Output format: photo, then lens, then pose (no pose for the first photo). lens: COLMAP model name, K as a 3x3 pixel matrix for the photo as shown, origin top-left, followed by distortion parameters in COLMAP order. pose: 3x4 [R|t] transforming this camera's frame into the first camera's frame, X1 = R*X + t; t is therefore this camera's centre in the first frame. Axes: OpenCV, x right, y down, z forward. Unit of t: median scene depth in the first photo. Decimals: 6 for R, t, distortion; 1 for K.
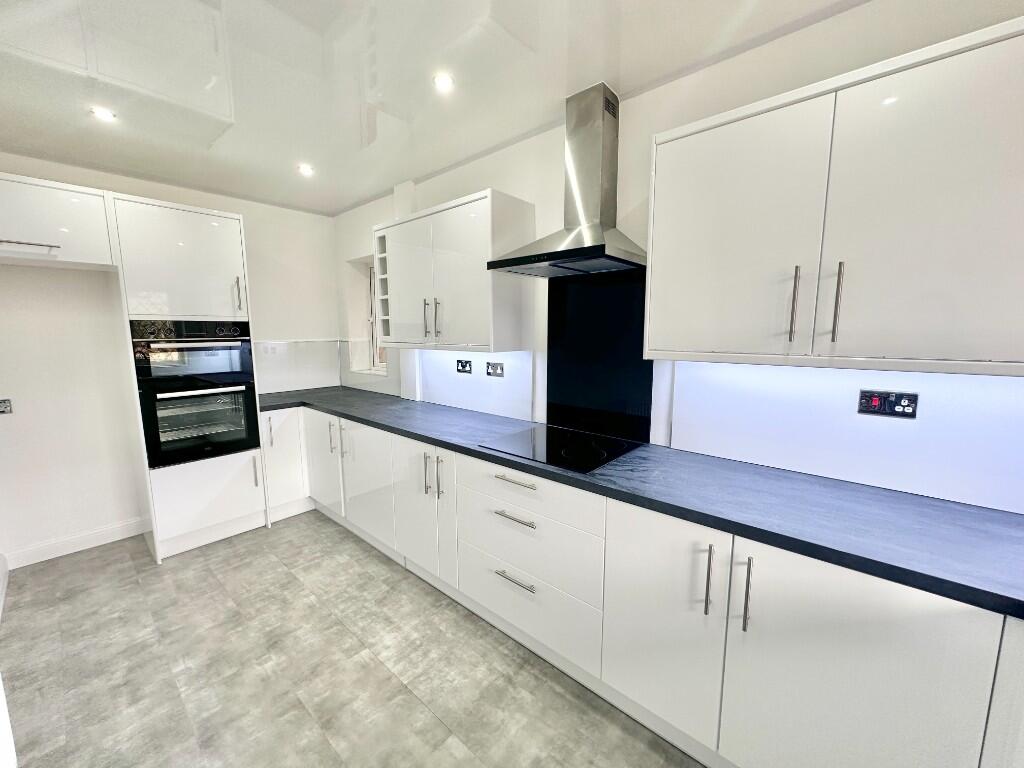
lens RADIAL K [[408.4, 0, 527.5], [0, 408.4, 390.7], [0, 0, 1]] dist [-0.023038, -0.000068]
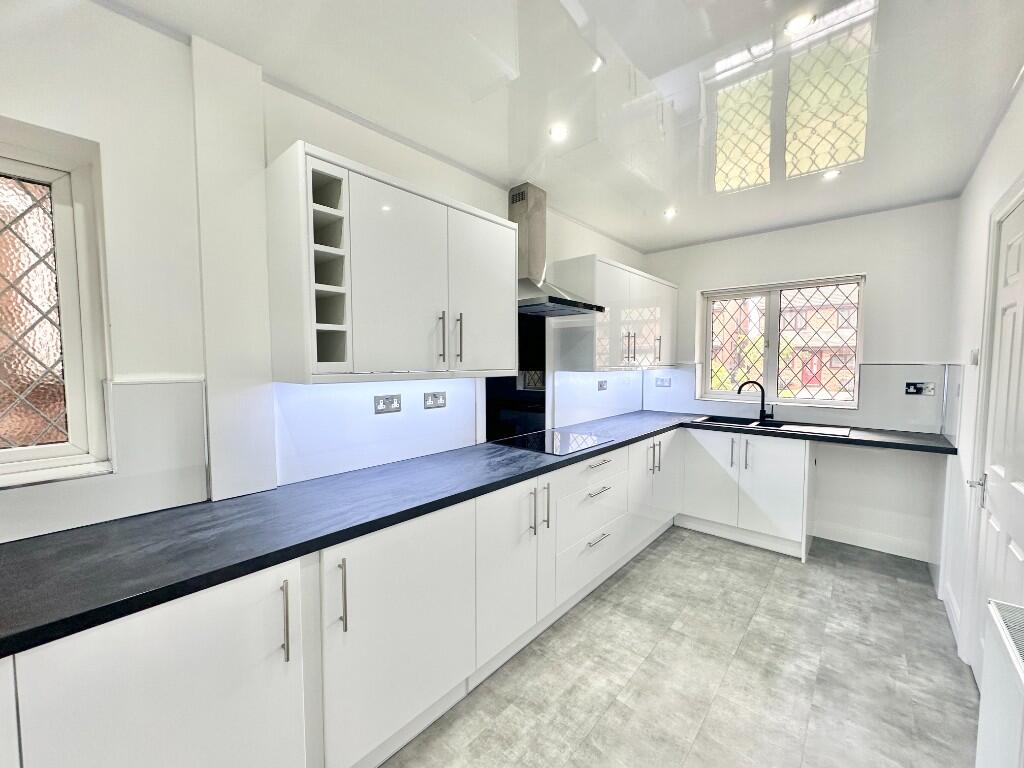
lens RADIAL K [[409.1, 0, 512.8], [0, 409.1, 384.3], [0, 0, 1]] dist [-0.002000, -0.000801]
pose [[0.009335, -0.063691, 0.997926, -1.227334], [0.134629, 0.988963, 0.061860, -0.152726], [-0.990852, 0.133772, 0.017807, 1.069980]]
